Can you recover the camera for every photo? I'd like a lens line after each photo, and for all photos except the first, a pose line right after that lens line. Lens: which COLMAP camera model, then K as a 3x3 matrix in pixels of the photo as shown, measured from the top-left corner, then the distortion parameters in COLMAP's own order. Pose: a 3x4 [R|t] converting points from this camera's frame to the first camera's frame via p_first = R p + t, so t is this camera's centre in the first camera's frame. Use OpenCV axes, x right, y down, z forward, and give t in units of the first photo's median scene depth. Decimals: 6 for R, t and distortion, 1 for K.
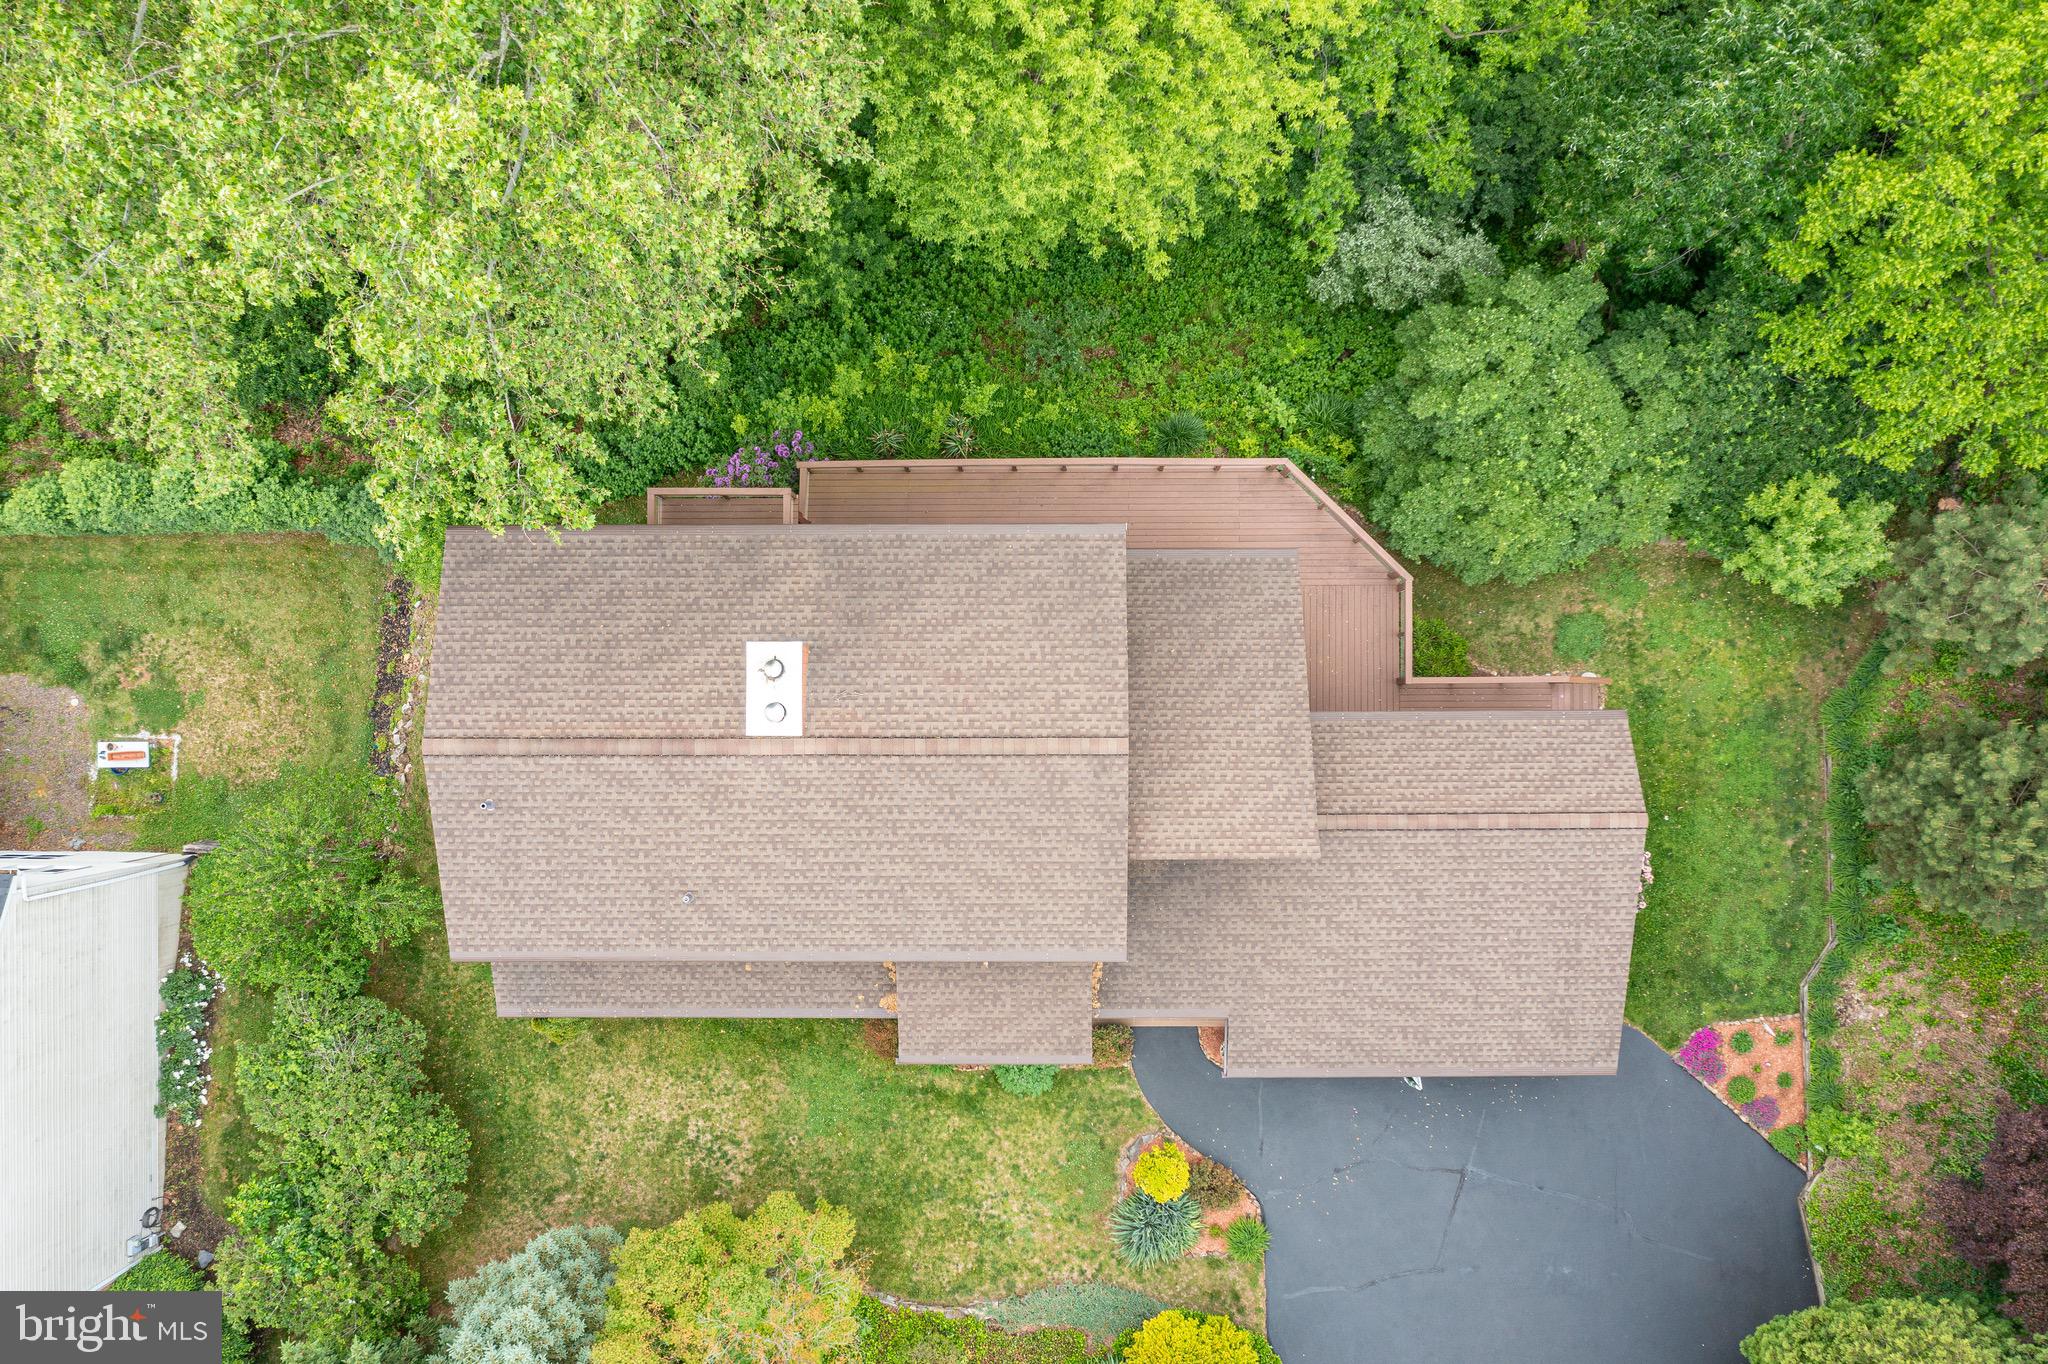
lens RADIAL K [[1590.9, 0, 1060.5], [0, 1590.9, 681.7], [0, 0, 1]] dist [-0.001210, 0.000746]
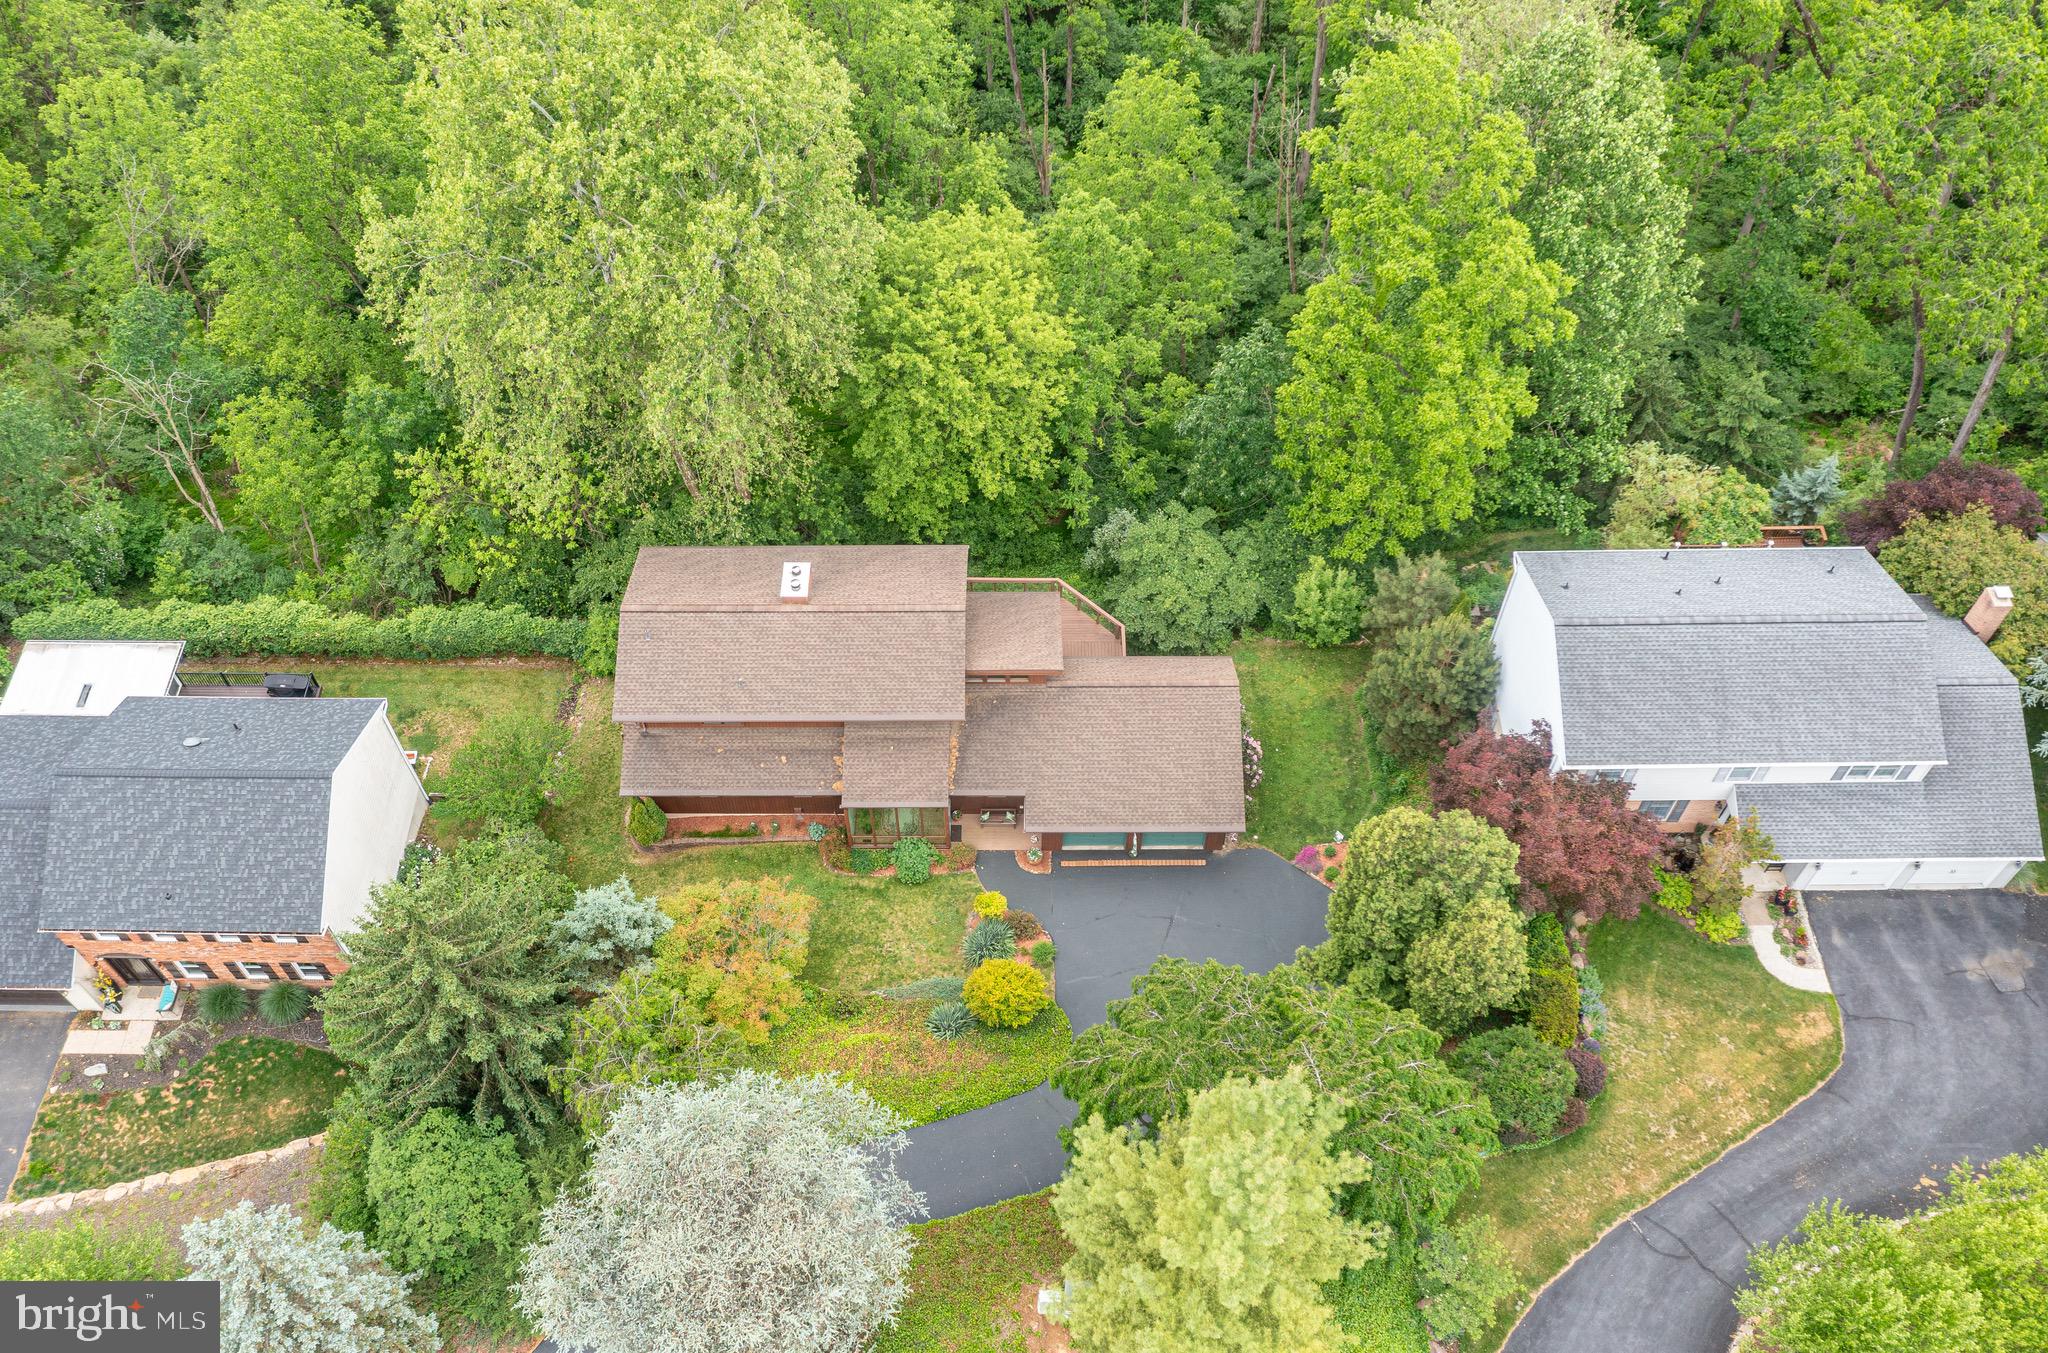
lens RADIAL K [[1581.4, 0, 1024.0], [0, 1581.4, 676.5], [0, 0, 1]] dist [-0.000108, -0.000076]
pose [[0.999984, -0.000448, 0.005723, 0.088939], [0.003665, 0.817121, -0.576454, 1.074828], [-0.004418, 0.576466, 0.817110, -0.514897]]
